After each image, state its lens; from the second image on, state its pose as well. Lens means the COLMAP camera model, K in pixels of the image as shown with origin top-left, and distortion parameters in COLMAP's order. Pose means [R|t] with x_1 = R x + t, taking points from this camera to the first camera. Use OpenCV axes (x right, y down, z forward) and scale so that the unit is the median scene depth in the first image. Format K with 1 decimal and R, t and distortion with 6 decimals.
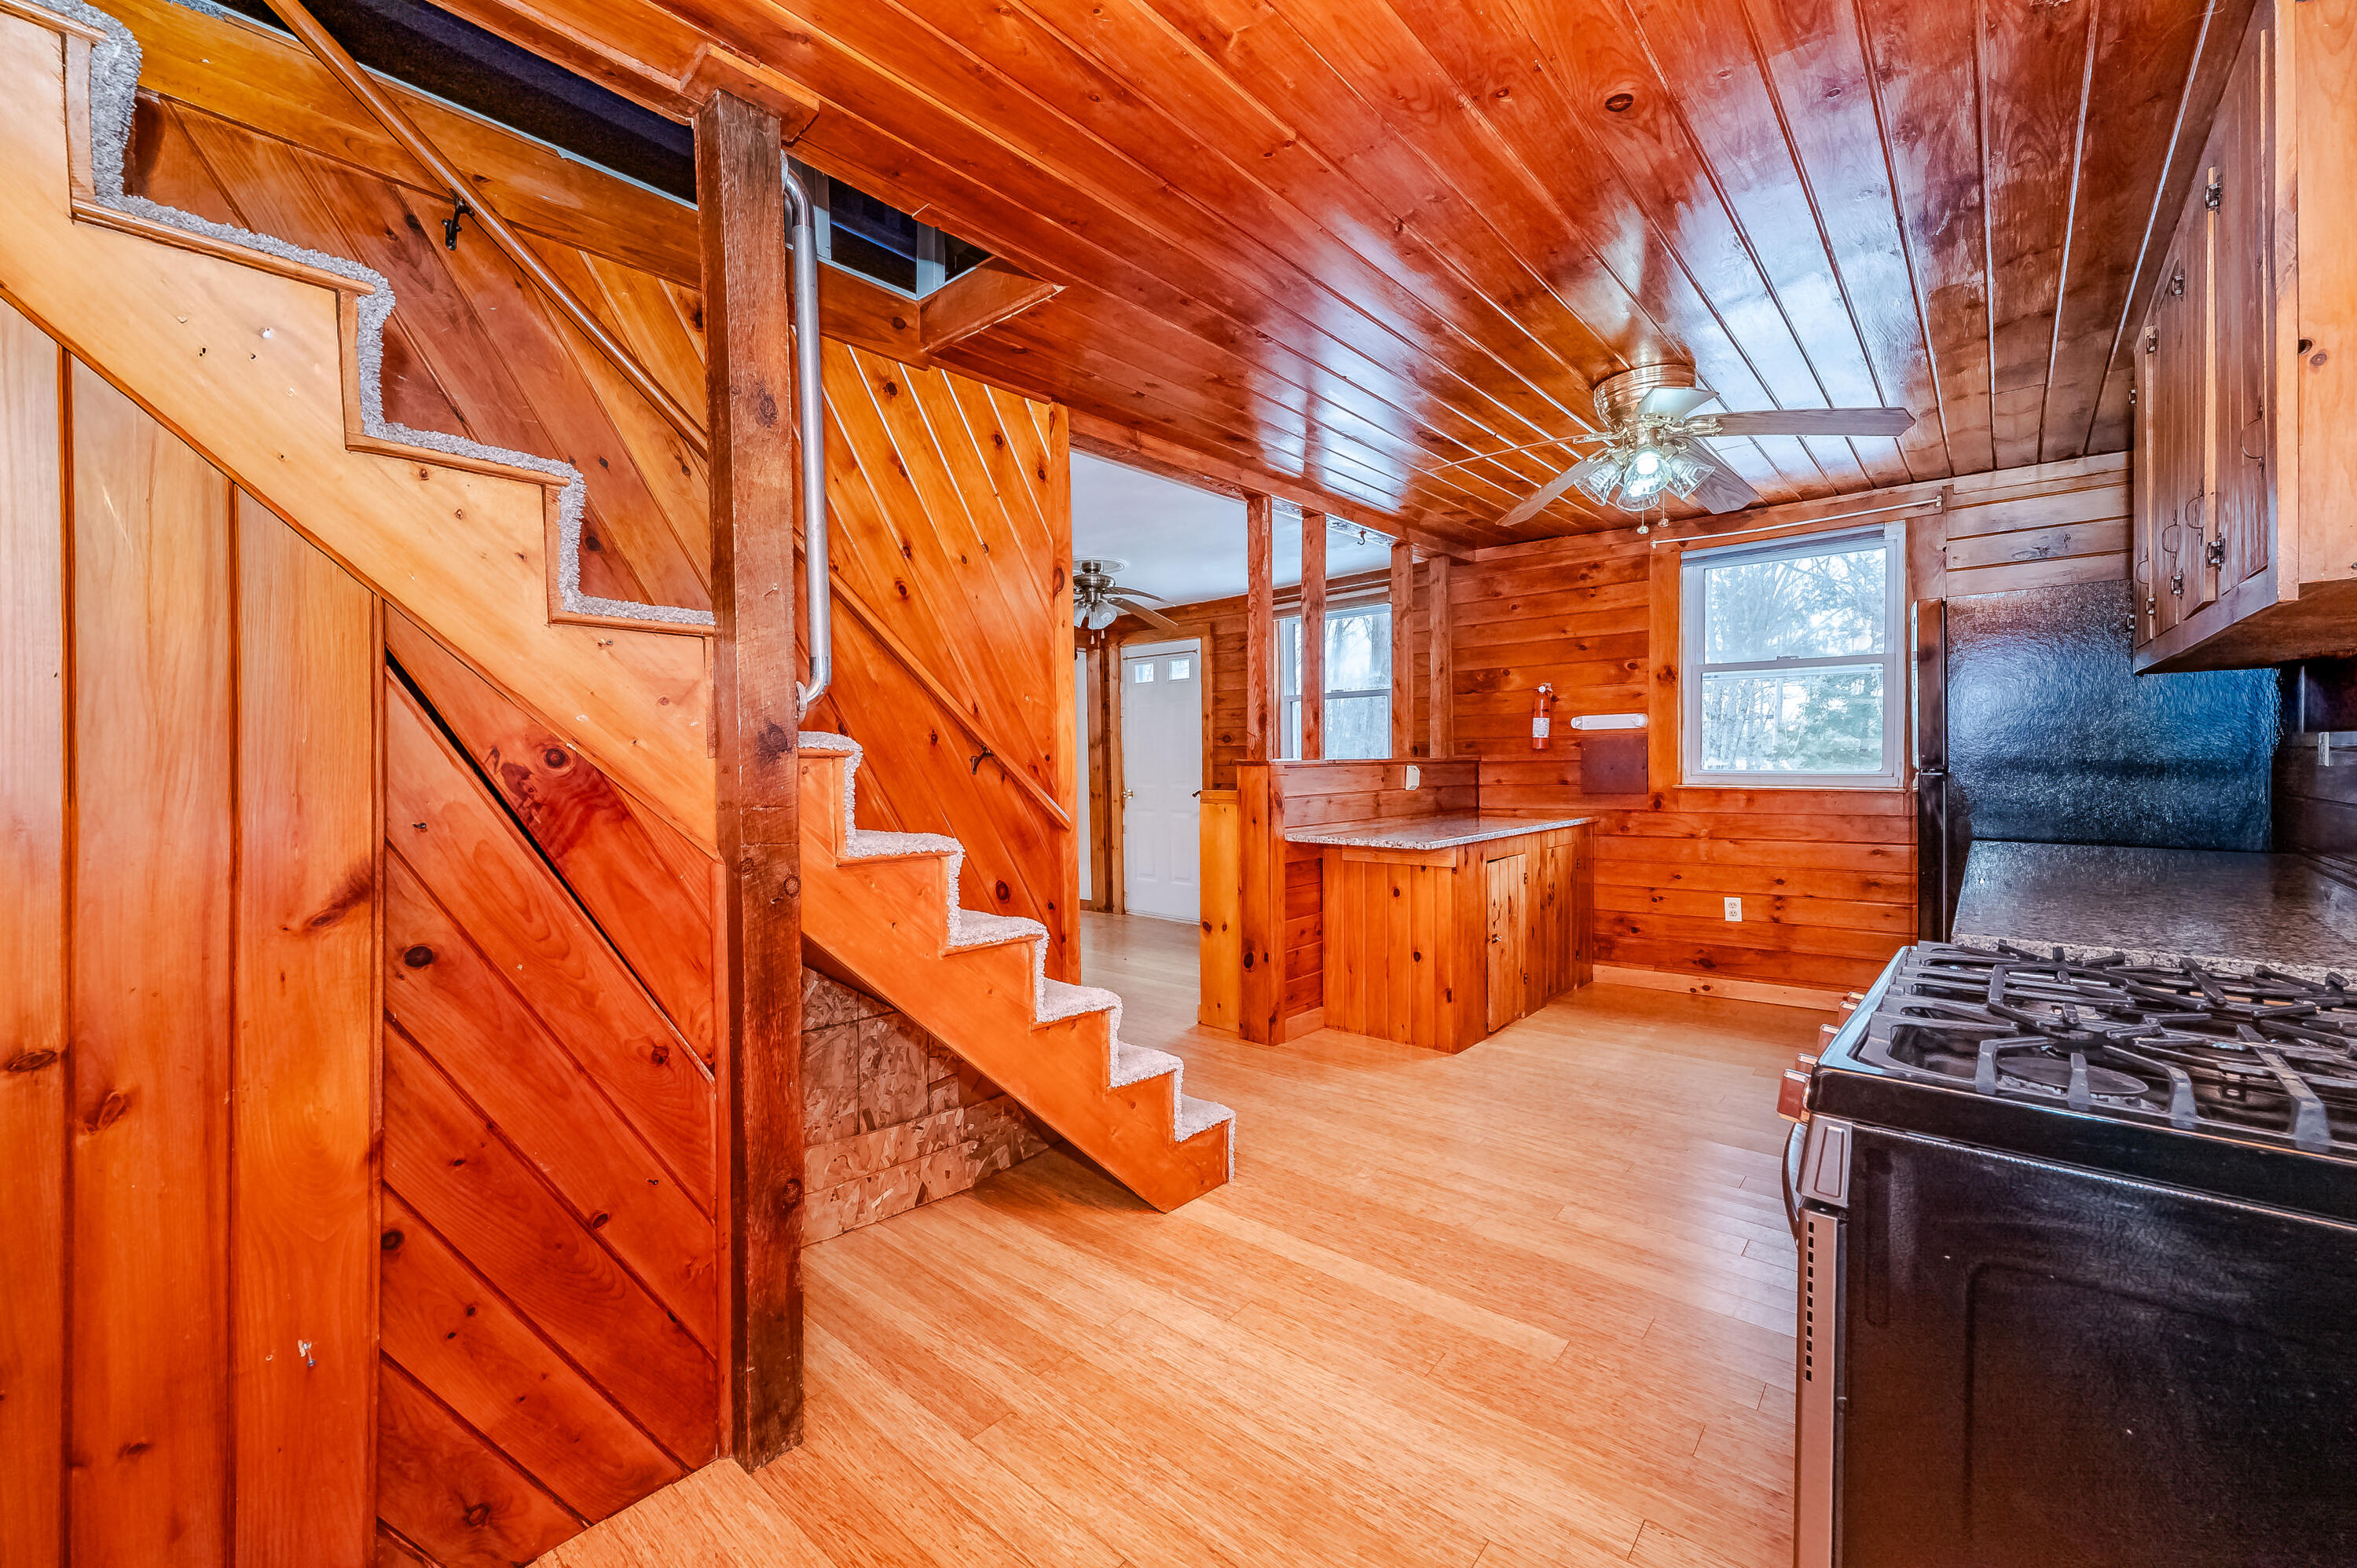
lens RADIAL K [[955.2, 0, 1177.5], [0, 955.2, 768.2], [0, 0, 1]] dist [0.002107, 0.000792]
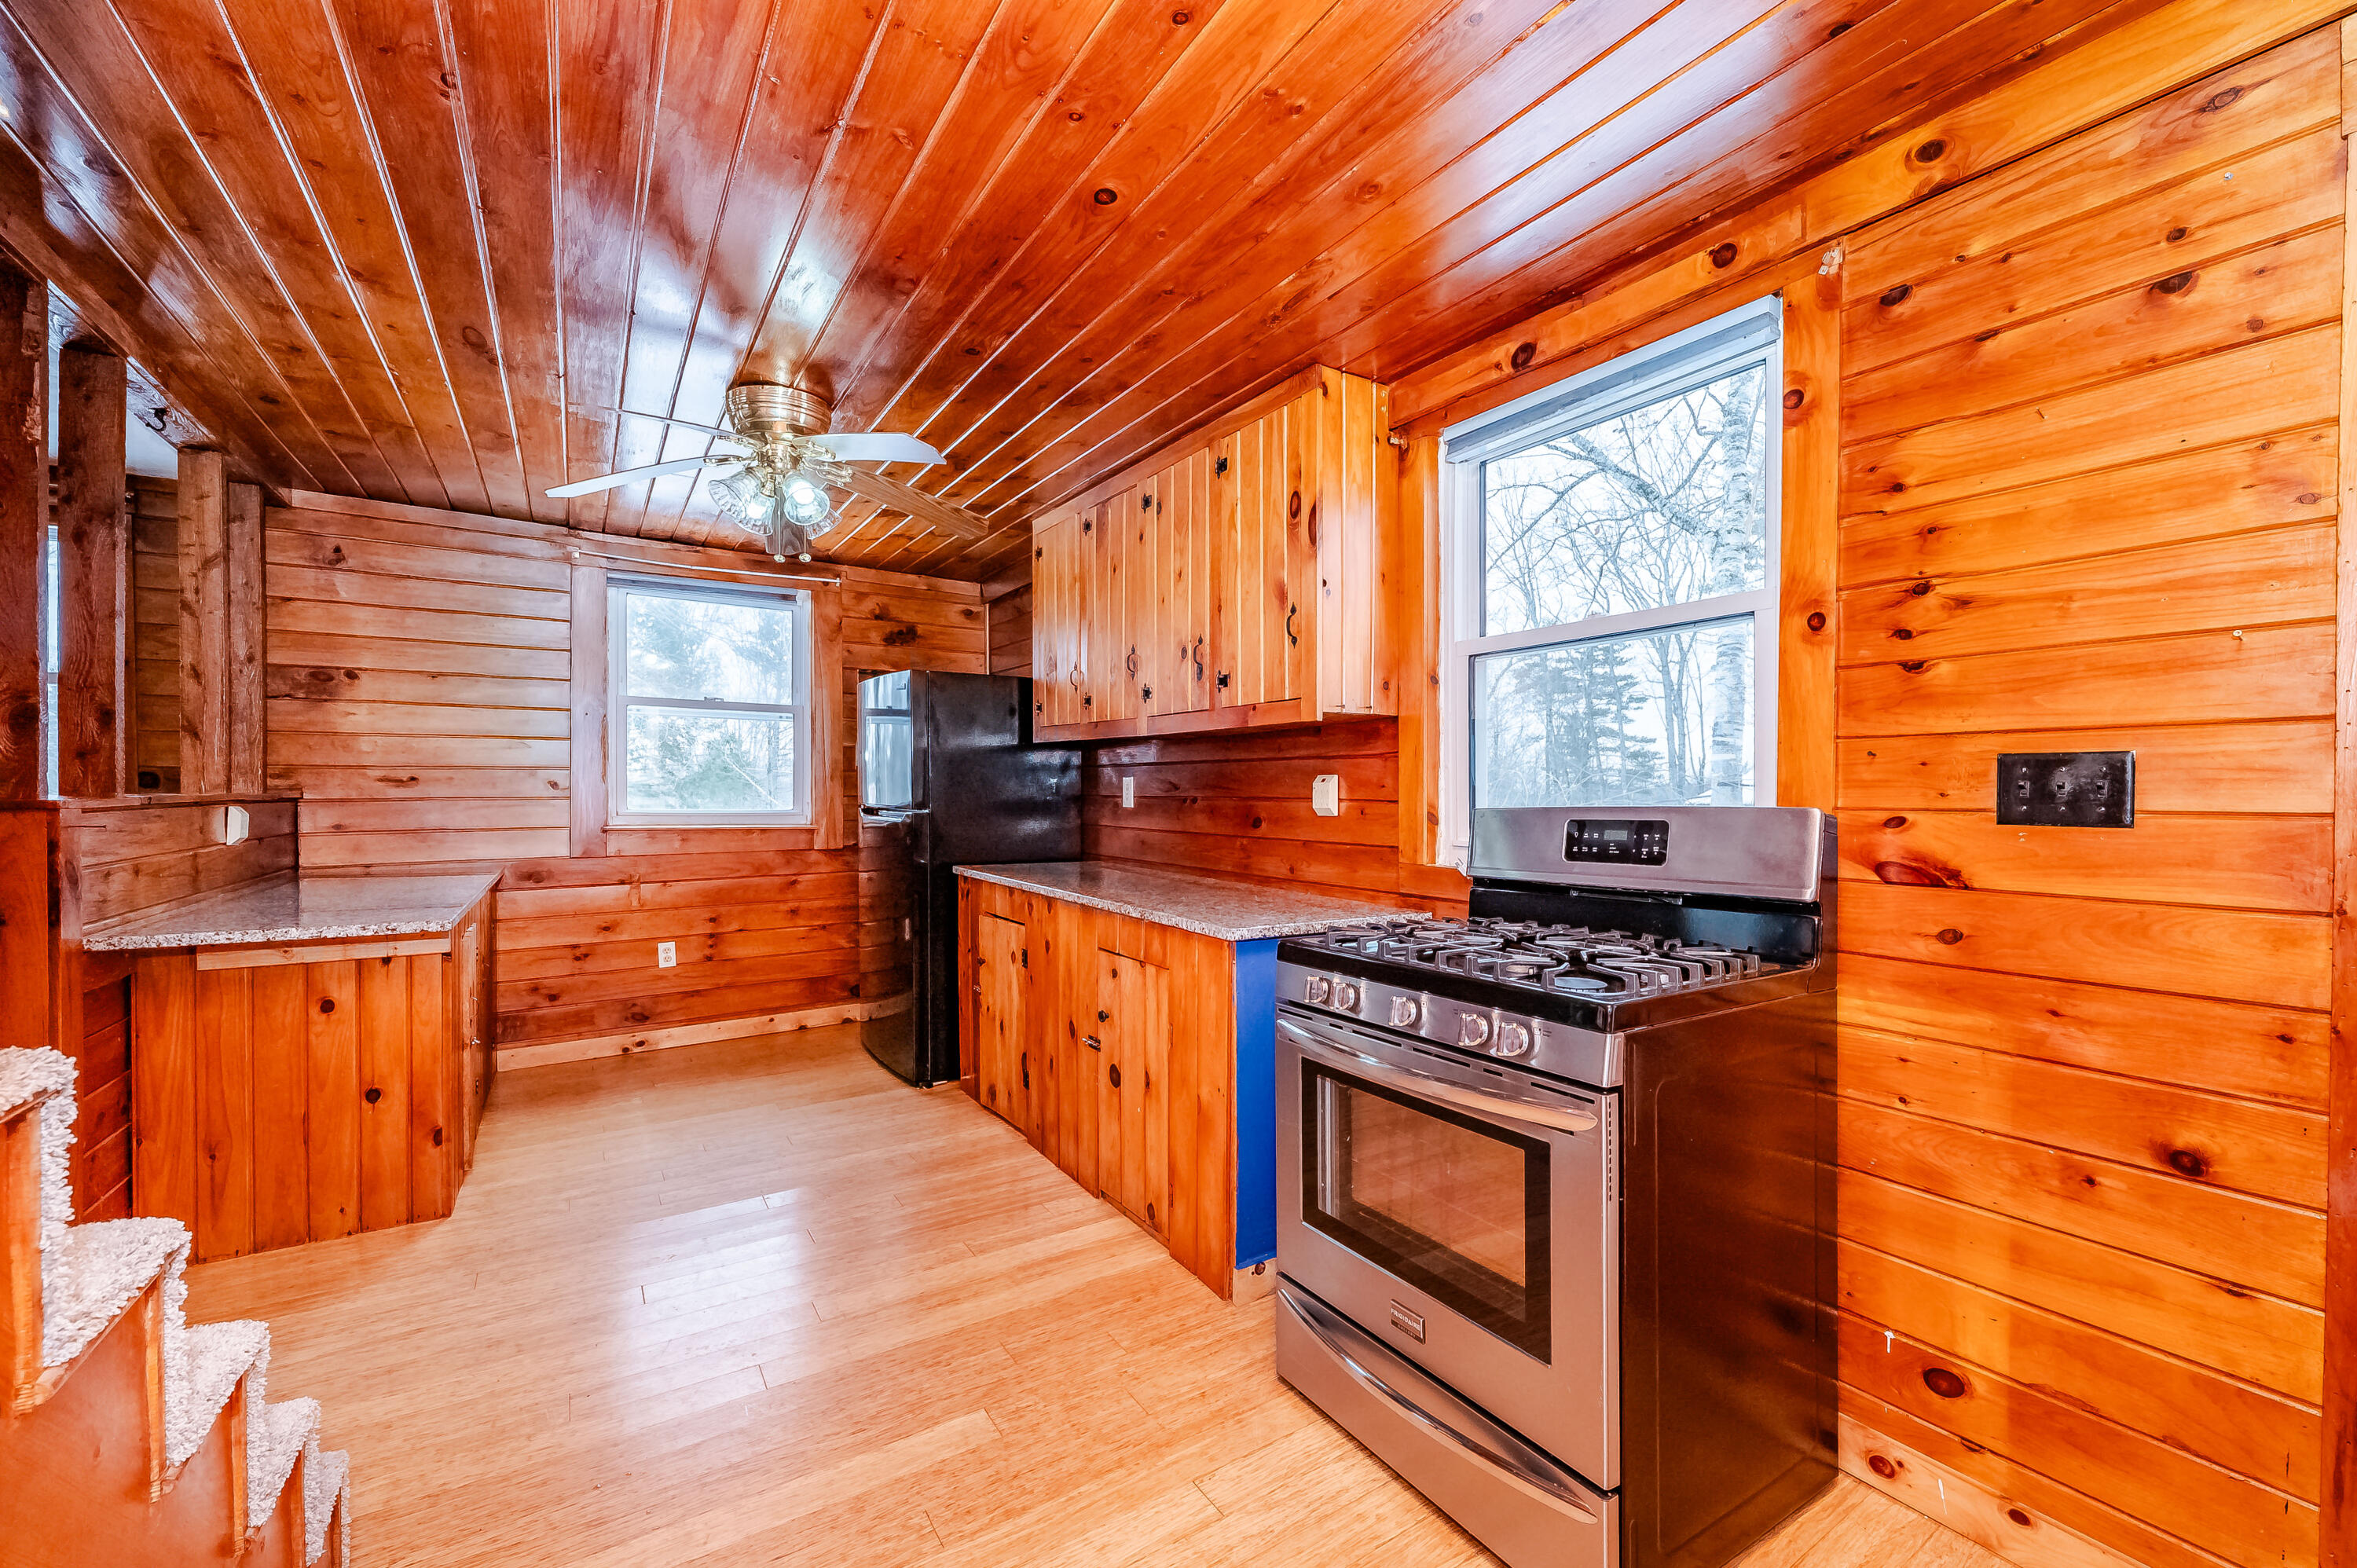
lens RADIAL K [[955.2, 0, 1196.9], [0, 955.2, 787.2], [0, 0, 1]] dist [0.002107, 0.000792]
pose [[0.271456, 0.015128, 0.962332, -0.212642], [-0.000548, 0.999879, -0.015564, -0.006112], [-0.962451, 0.003698, 0.271431, 0.239051]]
